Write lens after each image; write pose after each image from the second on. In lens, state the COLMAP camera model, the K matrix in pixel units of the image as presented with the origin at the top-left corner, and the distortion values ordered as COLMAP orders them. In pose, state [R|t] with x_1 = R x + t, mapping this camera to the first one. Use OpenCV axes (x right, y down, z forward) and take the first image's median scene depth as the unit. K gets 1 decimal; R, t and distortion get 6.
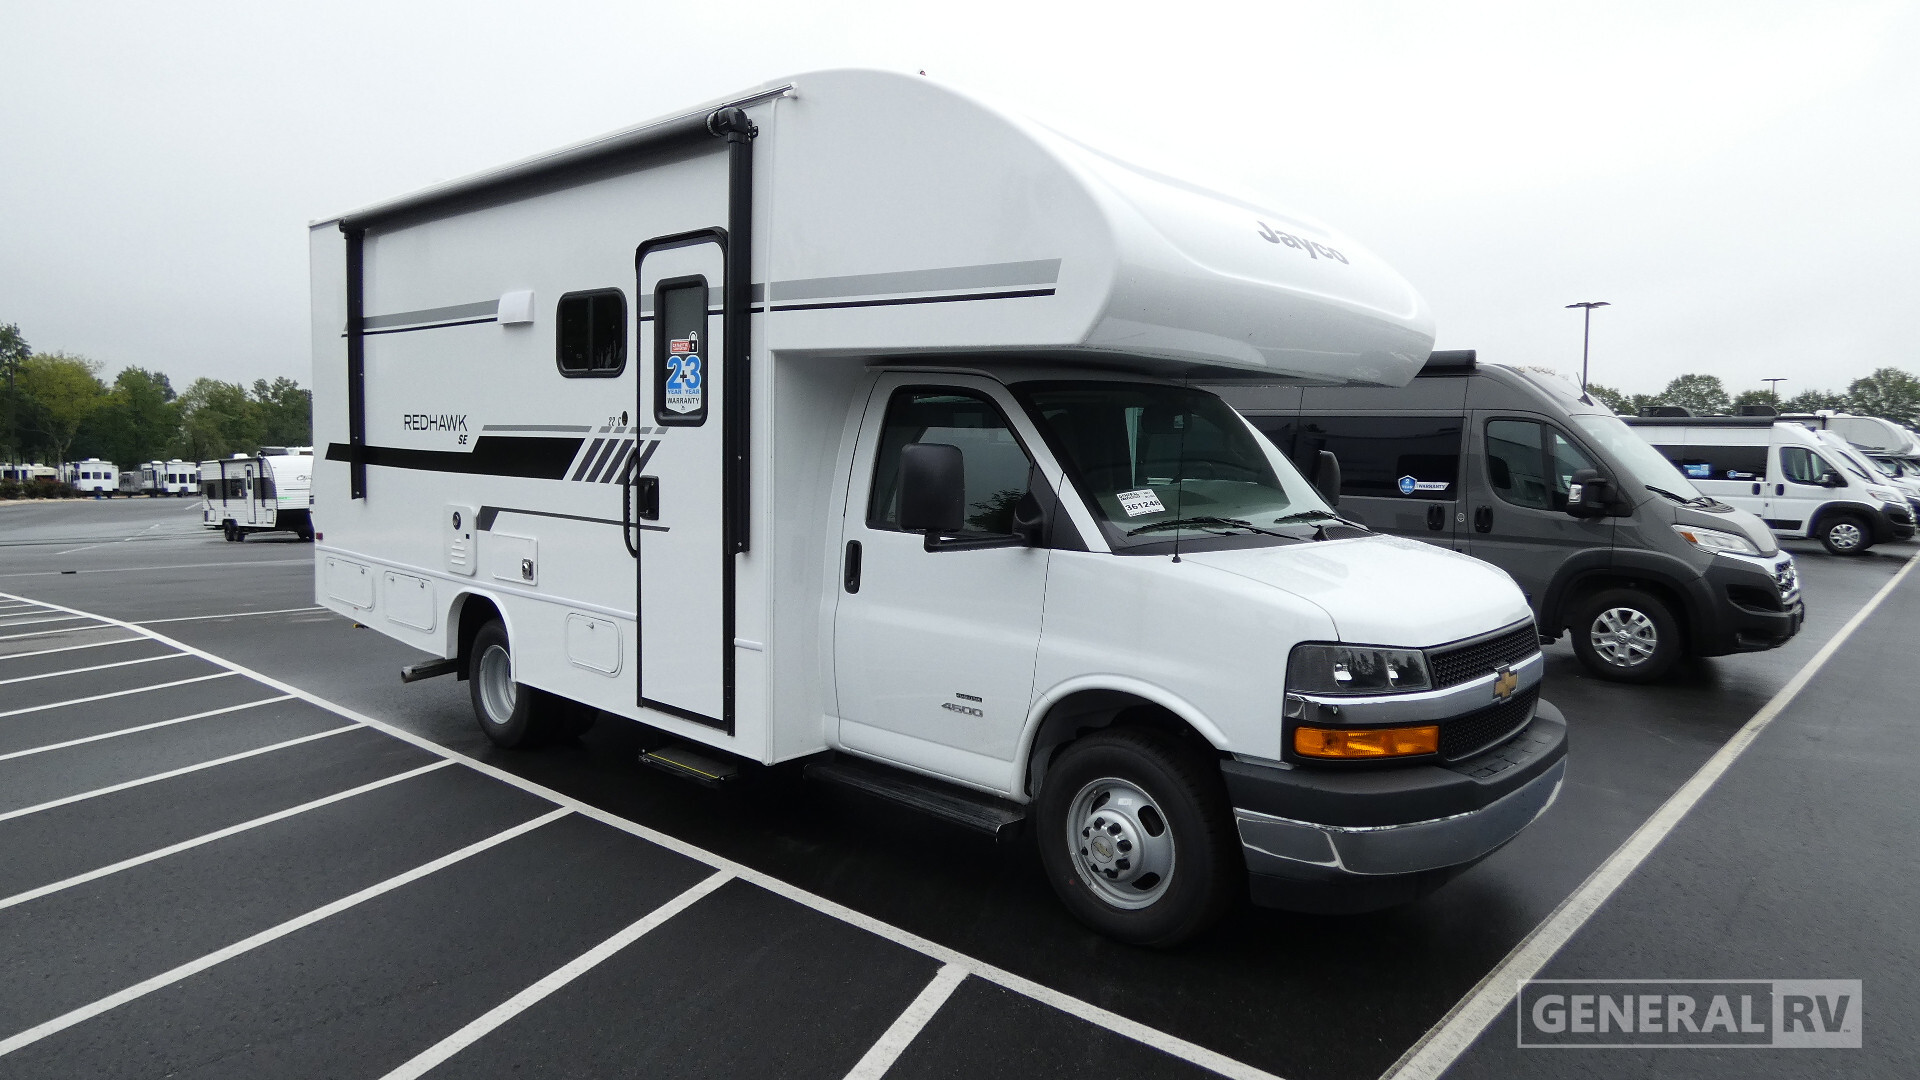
lens RADIAL K [[1164.0, 0, 970.6], [0, 1164.0, 523.9], [0, 0, 1]] dist [-0.009455, -0.001371]
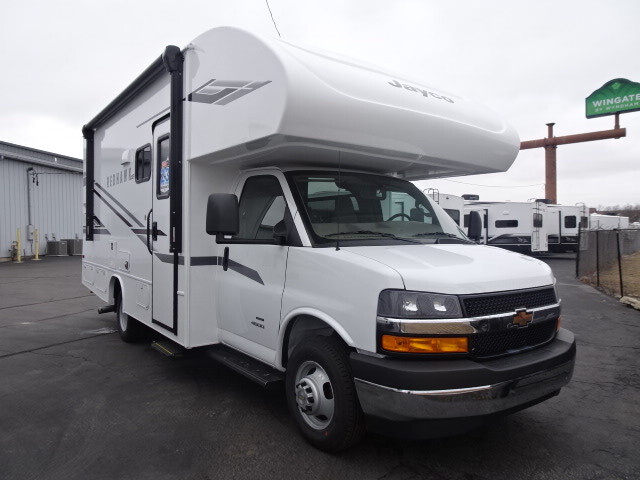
lens RADIAL K [[466.3, 0, 317.9], [0, 466.3, 239.2], [0, 0, 1]] dist [0.008629, 0.003400]
pose [[0.981492, -0.003083, -0.191480, 0.254451], [-0.007970, 0.998347, -0.056927, 0.051322], [0.191339, 0.057400, 0.979844, 0.186167]]
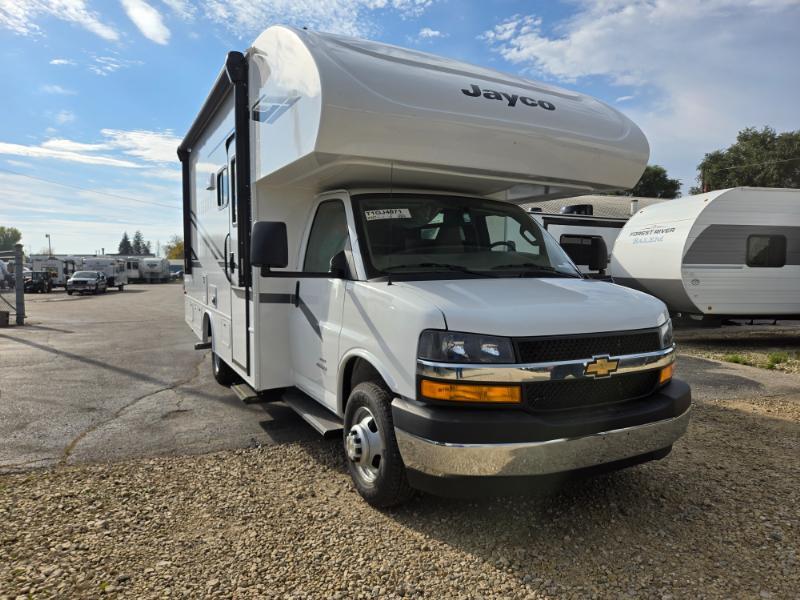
lens RADIAL K [[536.8, 0, 398.8], [0, 536.8, 310.5], [0, 0, 1]] dist [0.071151, -0.003080]
pose [[0.941116, 0.021180, -0.337419, 0.399272], [-0.017603, 0.999752, 0.013655, 0.052102], [0.337625, -0.006911, 0.941255, 0.212087]]
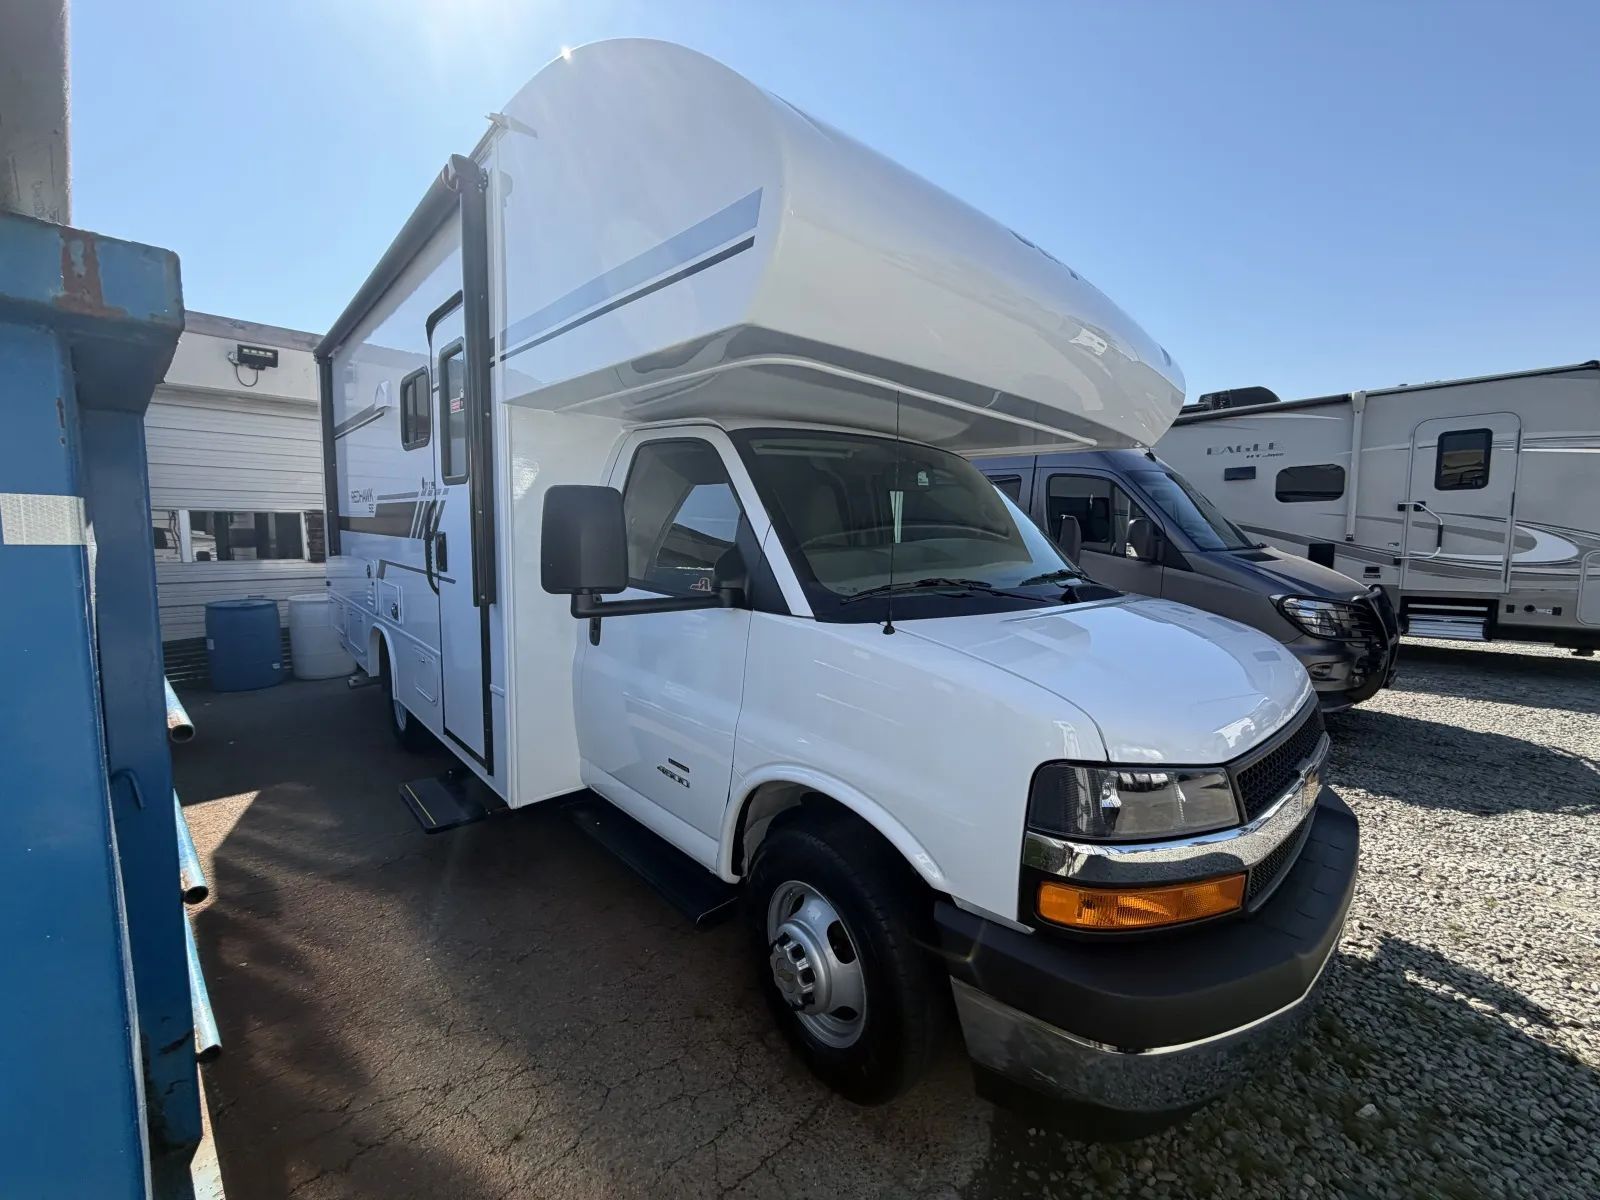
lens RADIAL K [[650.9, 0, 789.6], [0, 650.9, 605.7], [0, 0, 1]] dist [-0.004421, 0.000016]
pose [[0.996303, 0.016640, -0.084282, 0.126465], [-0.012918, 0.998925, 0.044513, -0.003571], [0.084932, -0.043259, 0.995447, 0.479624]]
